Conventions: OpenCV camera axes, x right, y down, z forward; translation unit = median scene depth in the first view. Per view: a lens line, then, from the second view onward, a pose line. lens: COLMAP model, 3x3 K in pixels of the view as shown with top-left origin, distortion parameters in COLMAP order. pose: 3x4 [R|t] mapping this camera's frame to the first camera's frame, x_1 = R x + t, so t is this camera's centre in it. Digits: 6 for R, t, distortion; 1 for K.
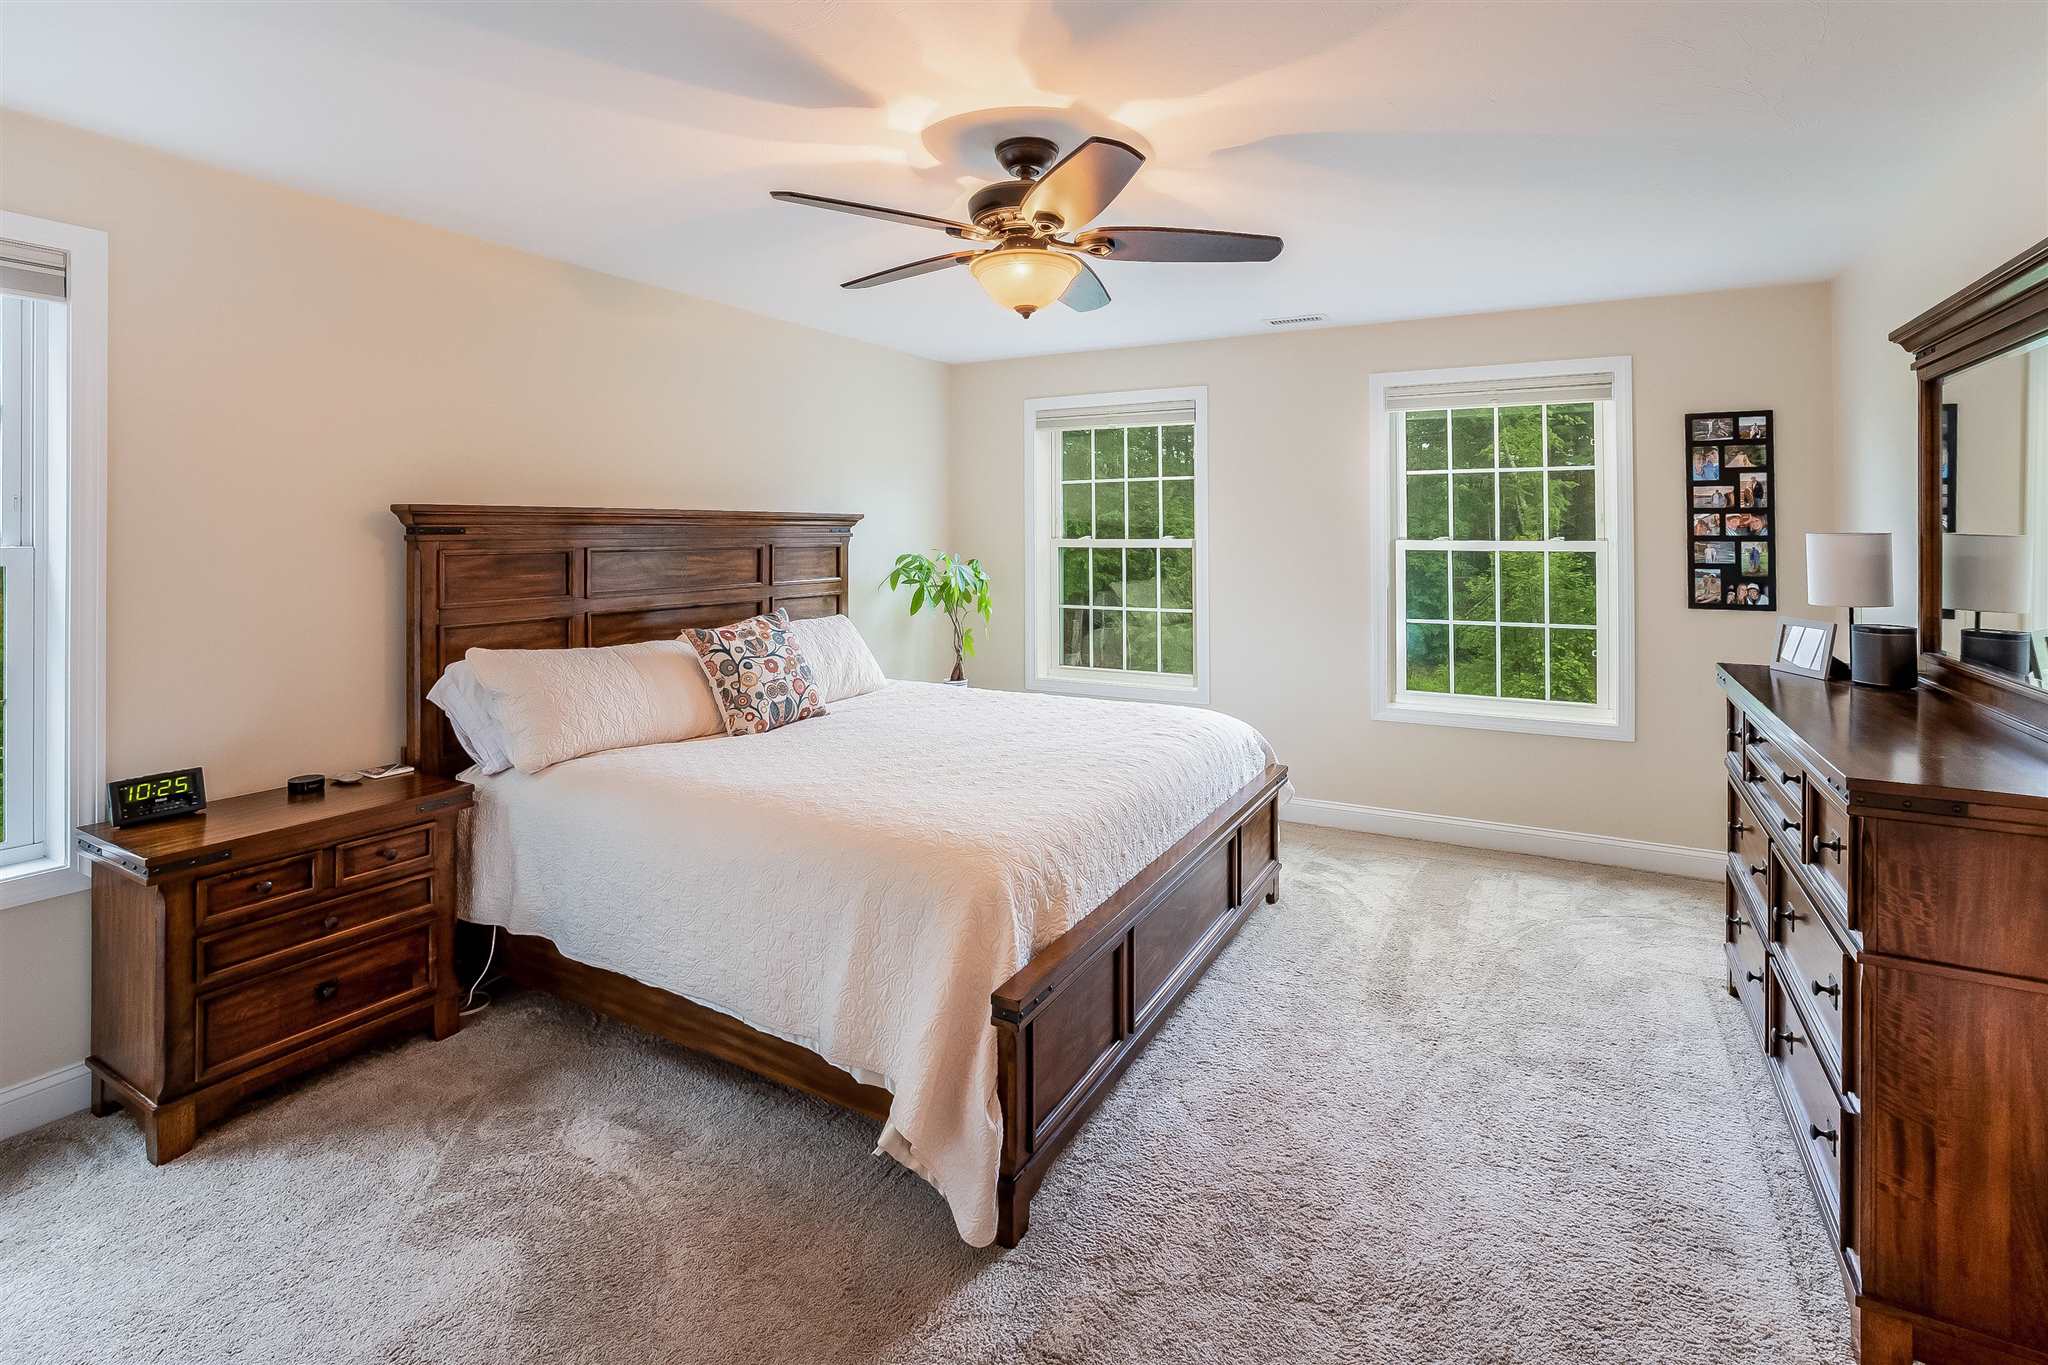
lens RADIAL K [[944.9, 0, 1069.6], [0, 944.9, 527.0], [0, 0, 1]] dist [-0.037332, 0.011821]
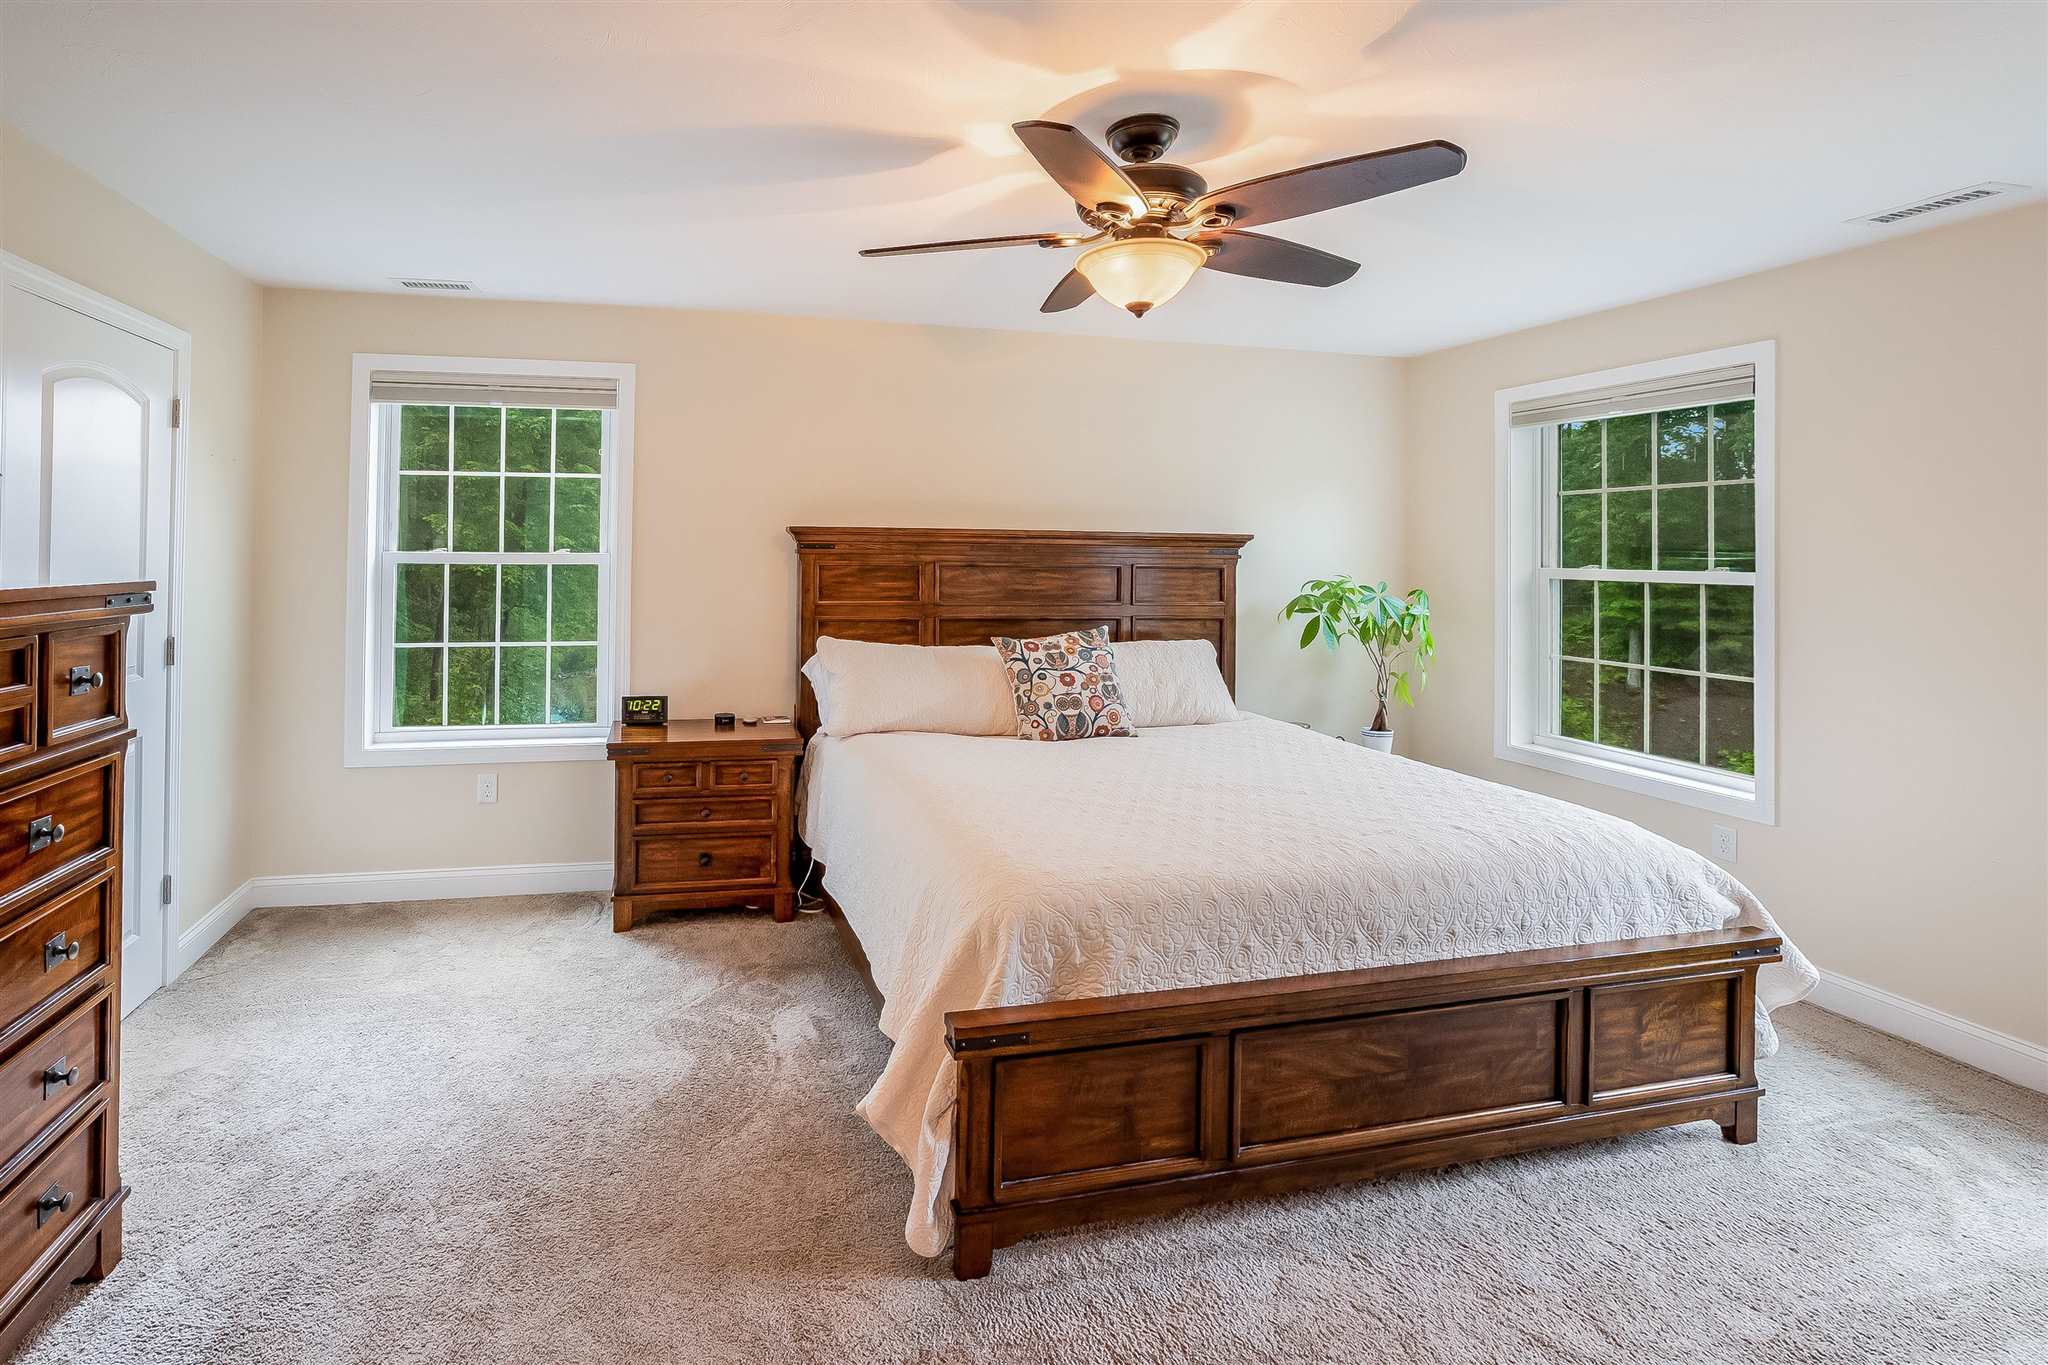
lens RADIAL K [[979.9, 0, 943.1], [0, 979.9, 544.5], [0, 0, 1]] dist [-0.036993, 0.013608]
pose [[0.649458, 0.007421, -0.760361, 0.434367], [-0.011571, 0.999933, -0.000125, -0.000547], [0.760310, 0.008879, 0.649500, 0.197809]]
